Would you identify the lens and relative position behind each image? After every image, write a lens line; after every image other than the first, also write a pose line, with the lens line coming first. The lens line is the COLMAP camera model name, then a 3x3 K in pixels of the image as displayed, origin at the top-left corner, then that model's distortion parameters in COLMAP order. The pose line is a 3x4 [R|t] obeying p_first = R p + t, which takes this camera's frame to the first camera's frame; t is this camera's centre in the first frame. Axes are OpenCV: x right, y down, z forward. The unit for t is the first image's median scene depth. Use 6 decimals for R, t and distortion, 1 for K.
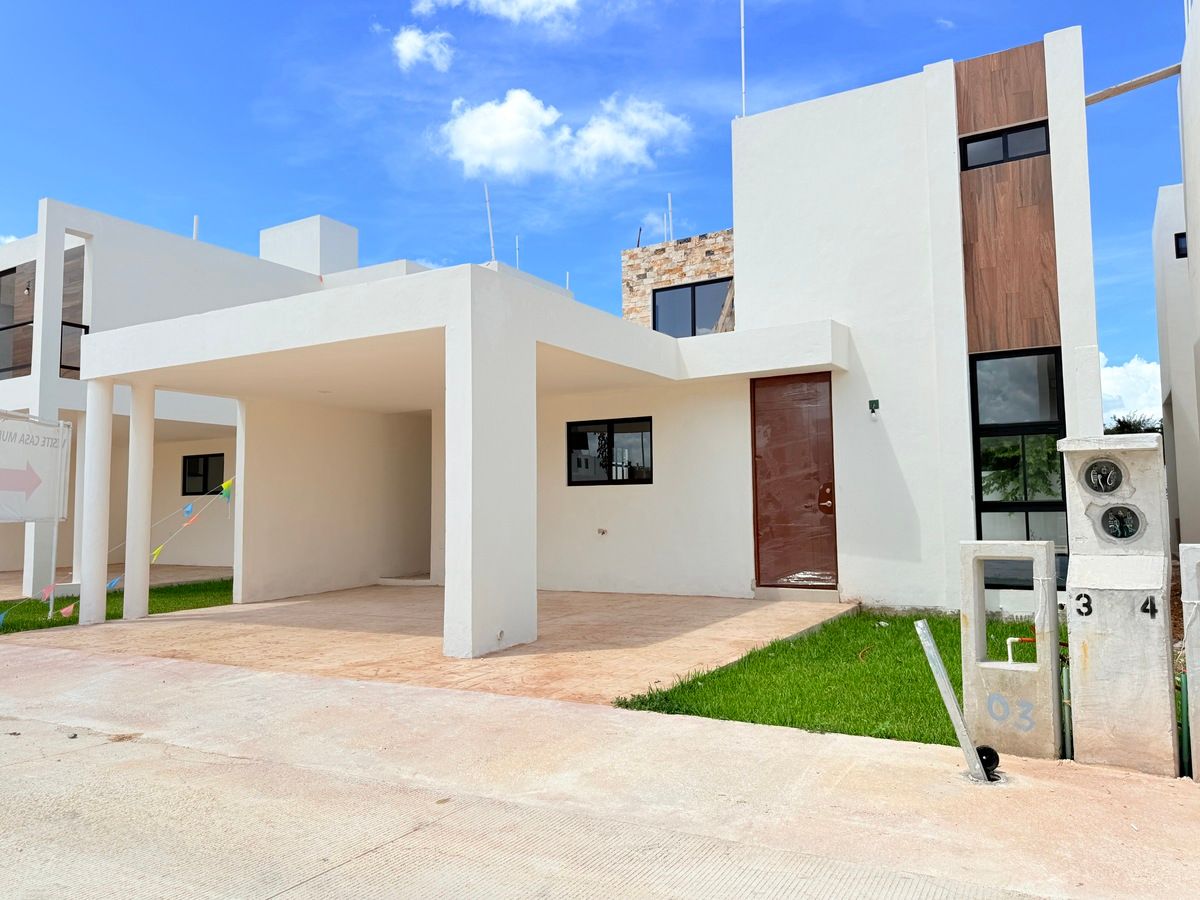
lens RADIAL K [[869.1, 0, 600.0], [0, 869.1, 450.0], [0, 0, 1]] dist [0.008206, -0.009623]
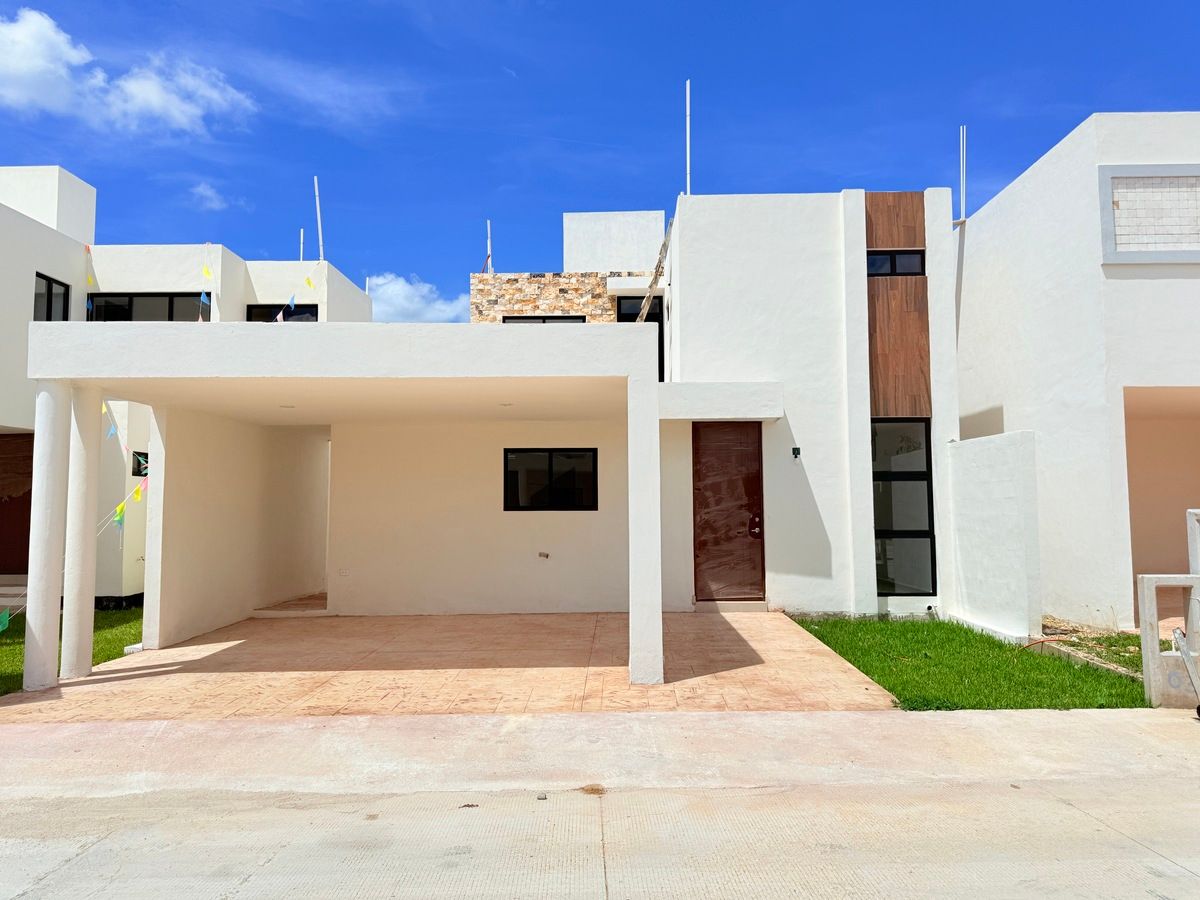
lens RADIAL K [[869.1, 0, 600.0], [0, 869.1, 450.0], [0, 0, 1]] dist [0.008206, -0.009623]
pose [[0.866776, 0.040128, 0.497081, -0.552142], [-0.040313, 0.999133, -0.010362, -0.029804], [-0.497066, -0.011058, 0.867642, 0.060804]]
